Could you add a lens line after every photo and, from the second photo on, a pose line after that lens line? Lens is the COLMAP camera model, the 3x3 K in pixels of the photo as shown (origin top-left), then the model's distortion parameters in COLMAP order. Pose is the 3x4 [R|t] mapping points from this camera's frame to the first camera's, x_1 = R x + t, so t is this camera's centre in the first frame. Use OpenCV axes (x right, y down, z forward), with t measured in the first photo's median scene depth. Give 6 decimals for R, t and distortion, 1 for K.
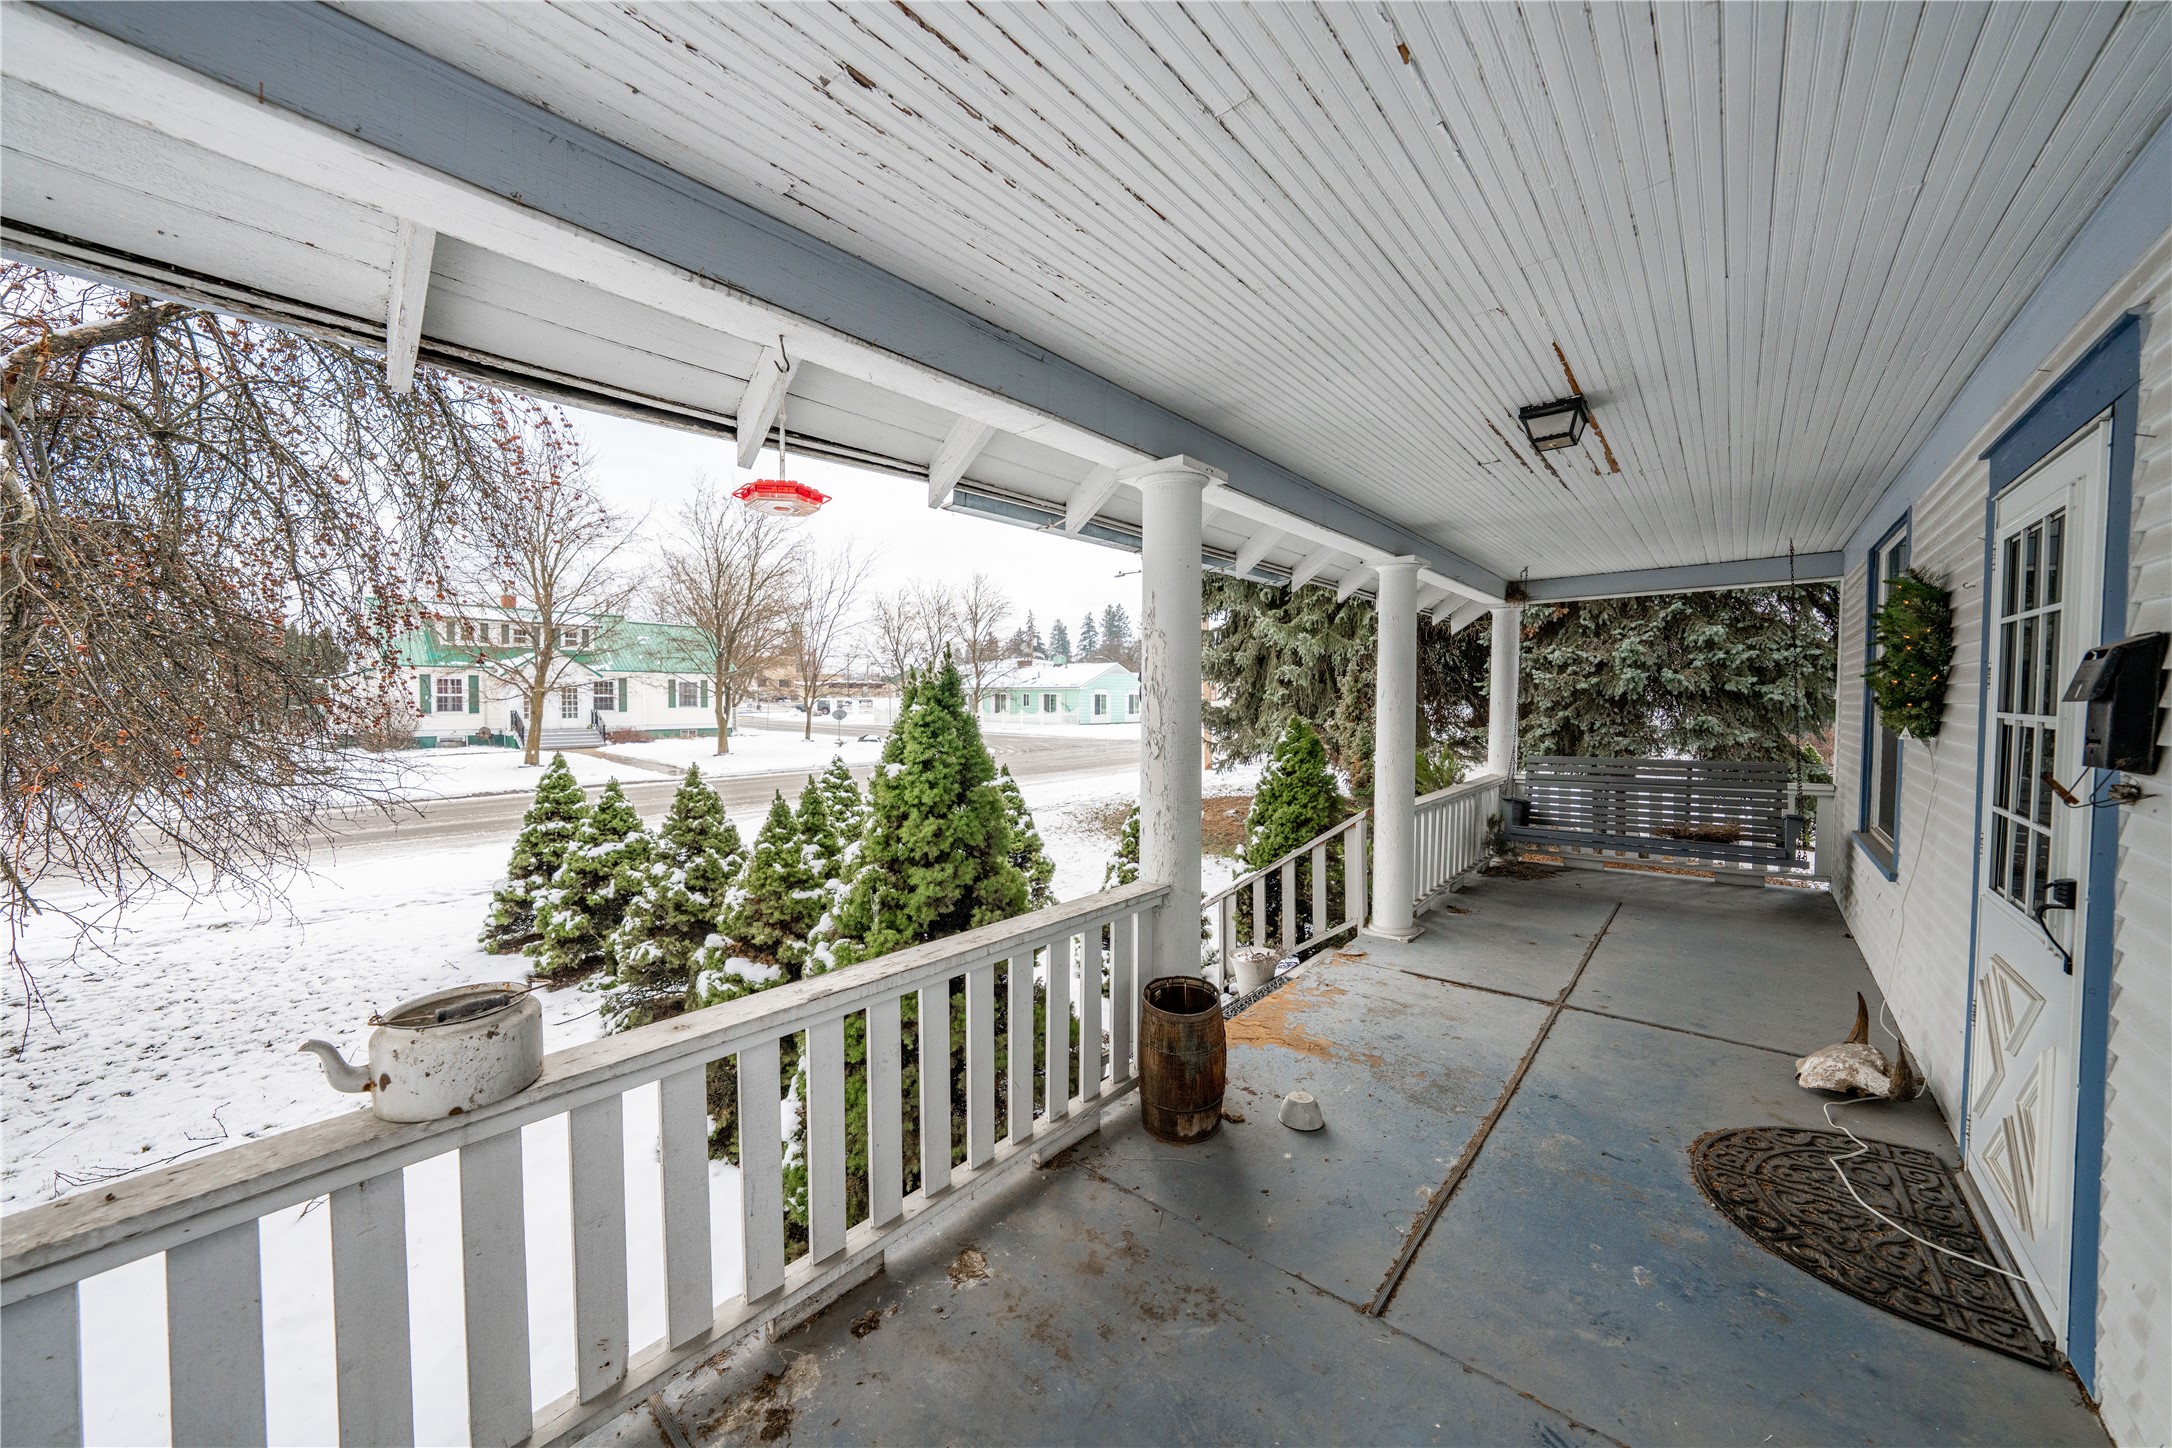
lens RADIAL K [[759.8, 0, 1082.8], [0, 759.8, 718.6], [0, 0, 1]] dist [-0.028330, 0.006179]
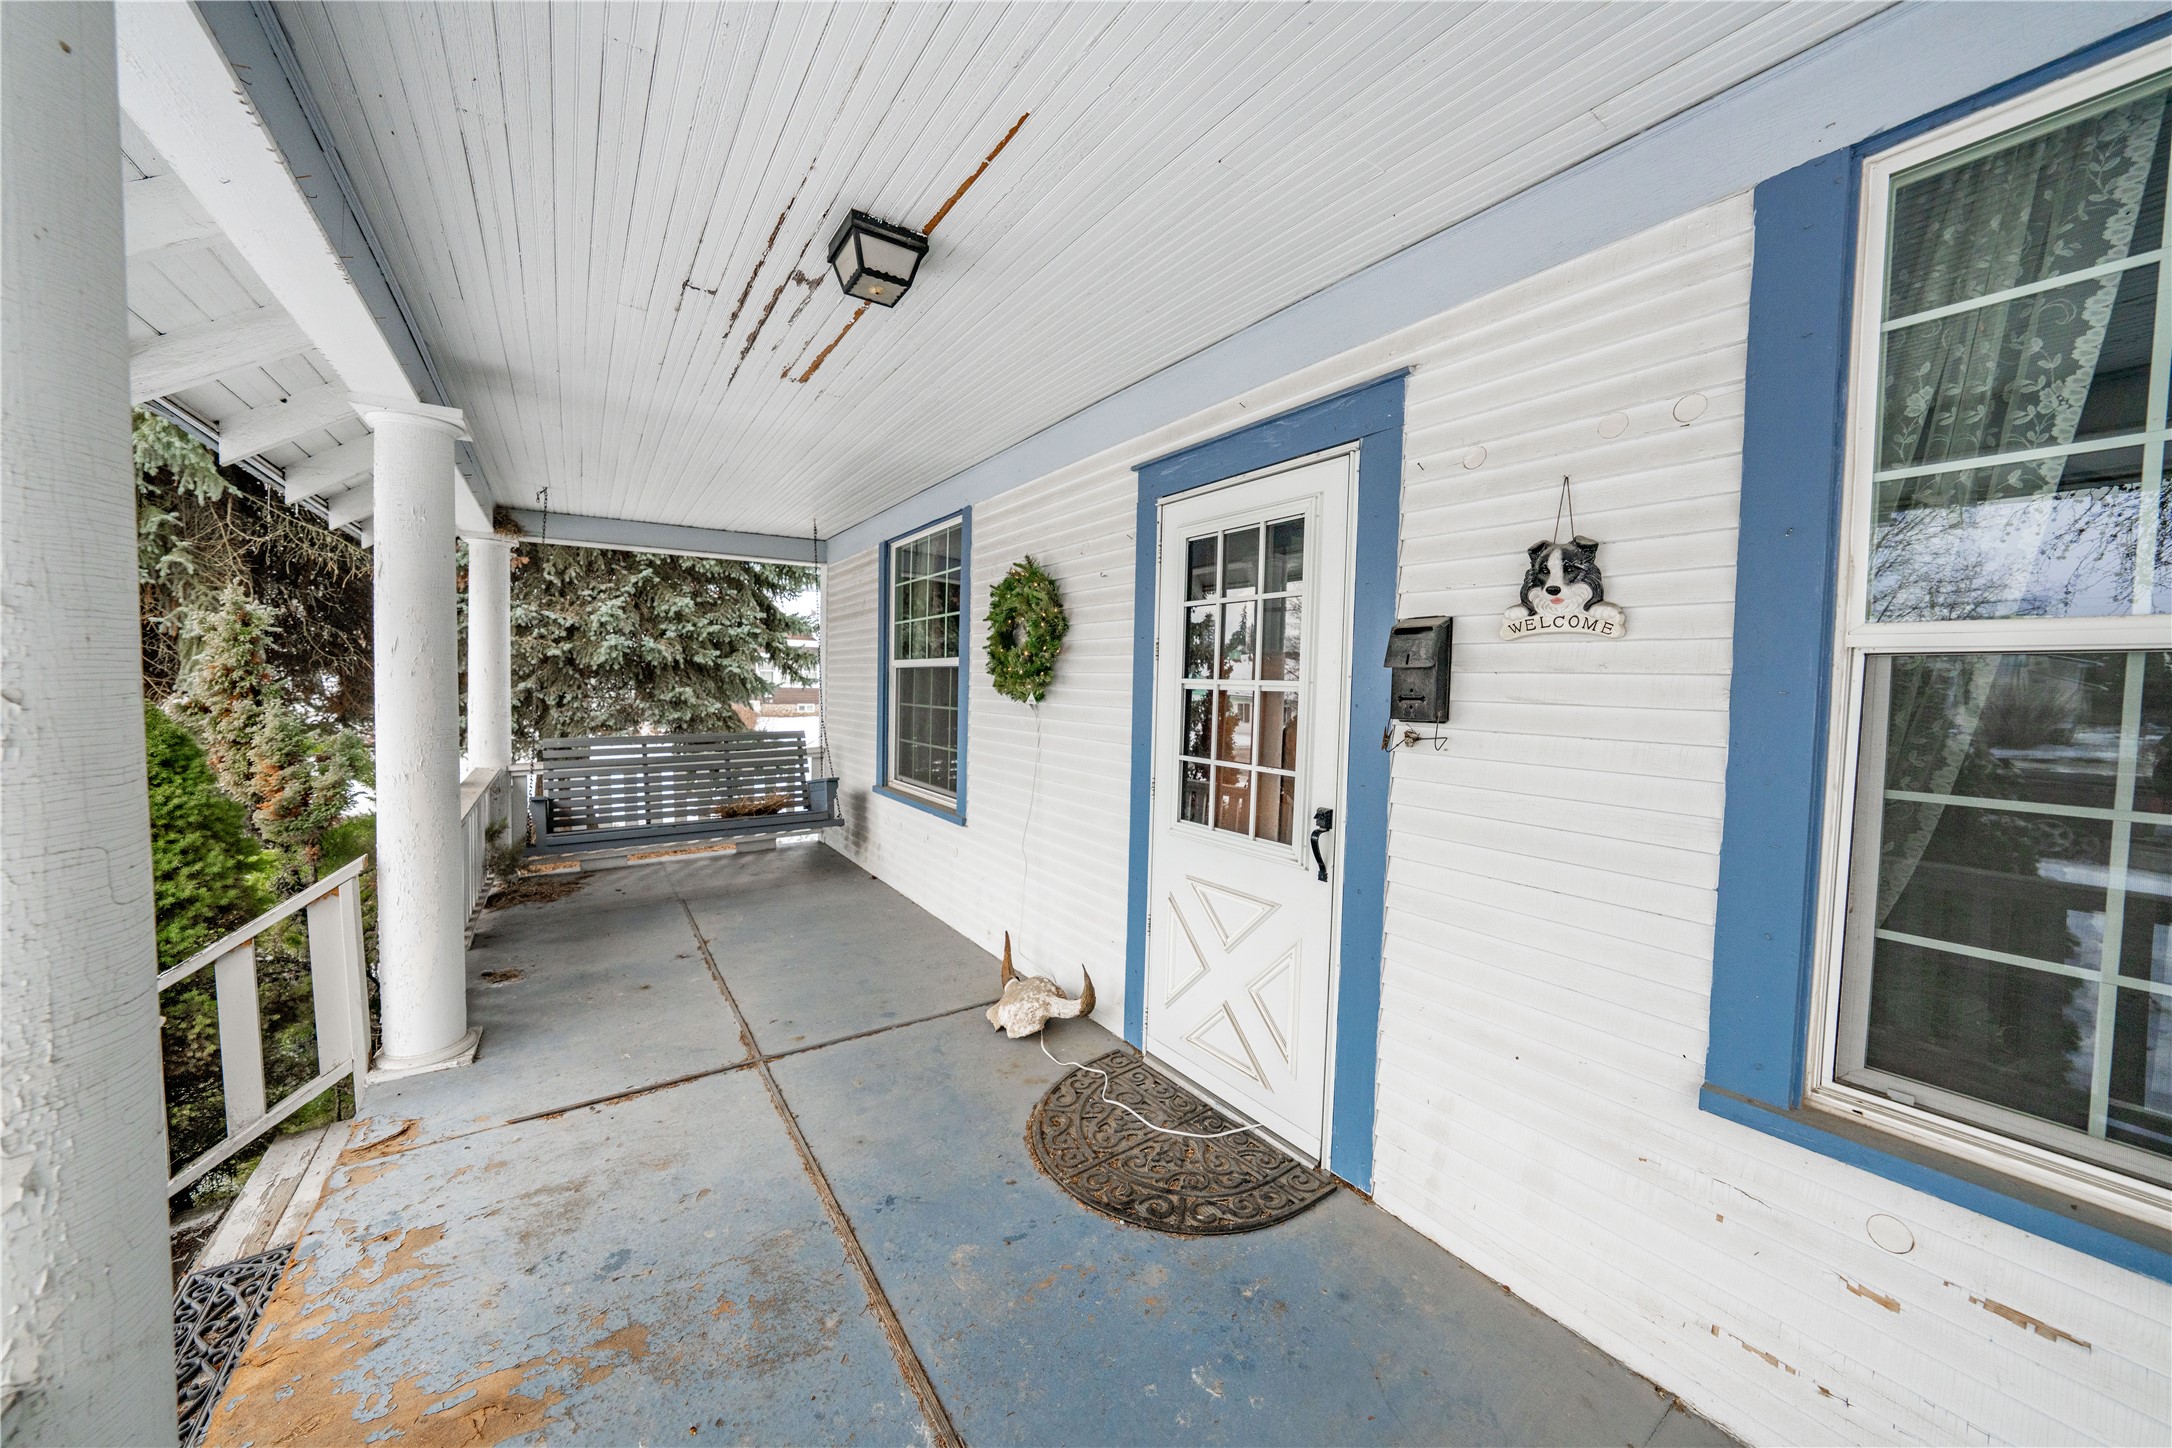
lens RADIAL K [[757.4, 0, 1090.8], [0, 757.4, 720.4], [0, 0, 1]] dist [-0.031533, 0.006835]
pose [[0.242476, -0.042191, 0.969239, -0.004950], [0.006318, 0.999101, 0.041910, 0.001725], [-0.970137, -0.004038, 0.242525, 0.228456]]
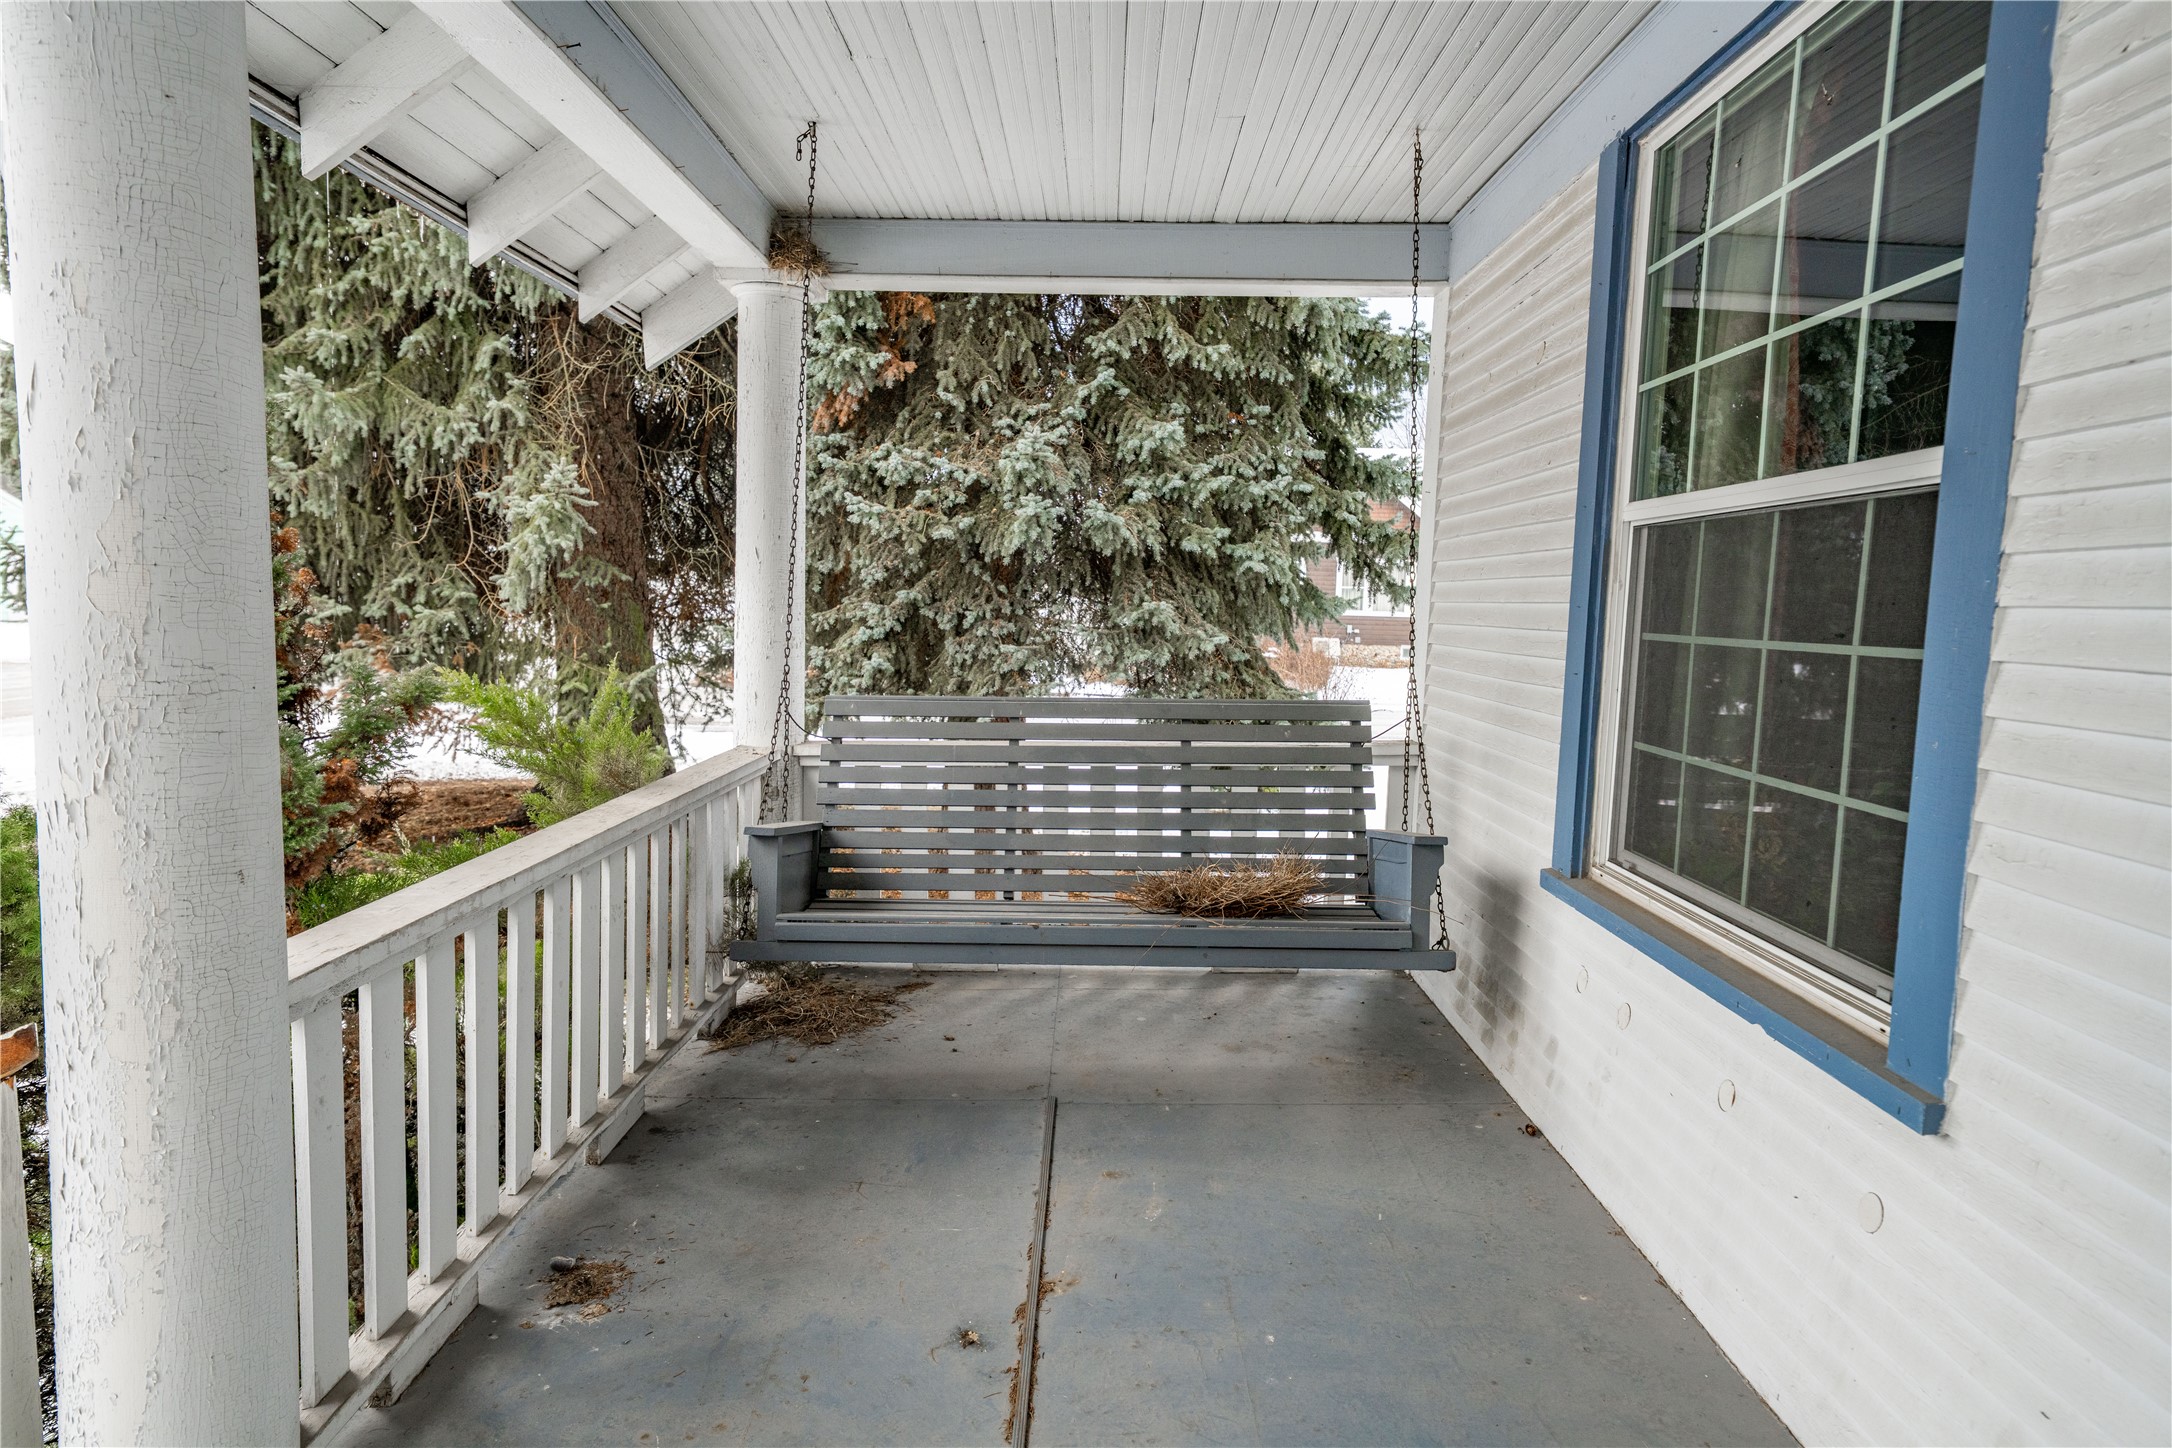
lens RADIAL K [[1281.9, 0, 1086.0], [0, 1281.9, 724.0], [0, 0, 1]] dist [0.008143, 0.000960]
pose [[0.757419, -0.046147, 0.651297, 0.235821], [-0.006629, 0.996904, 0.078343, 0.011734], [-0.652896, -0.063656, 0.754768, 0.376286]]
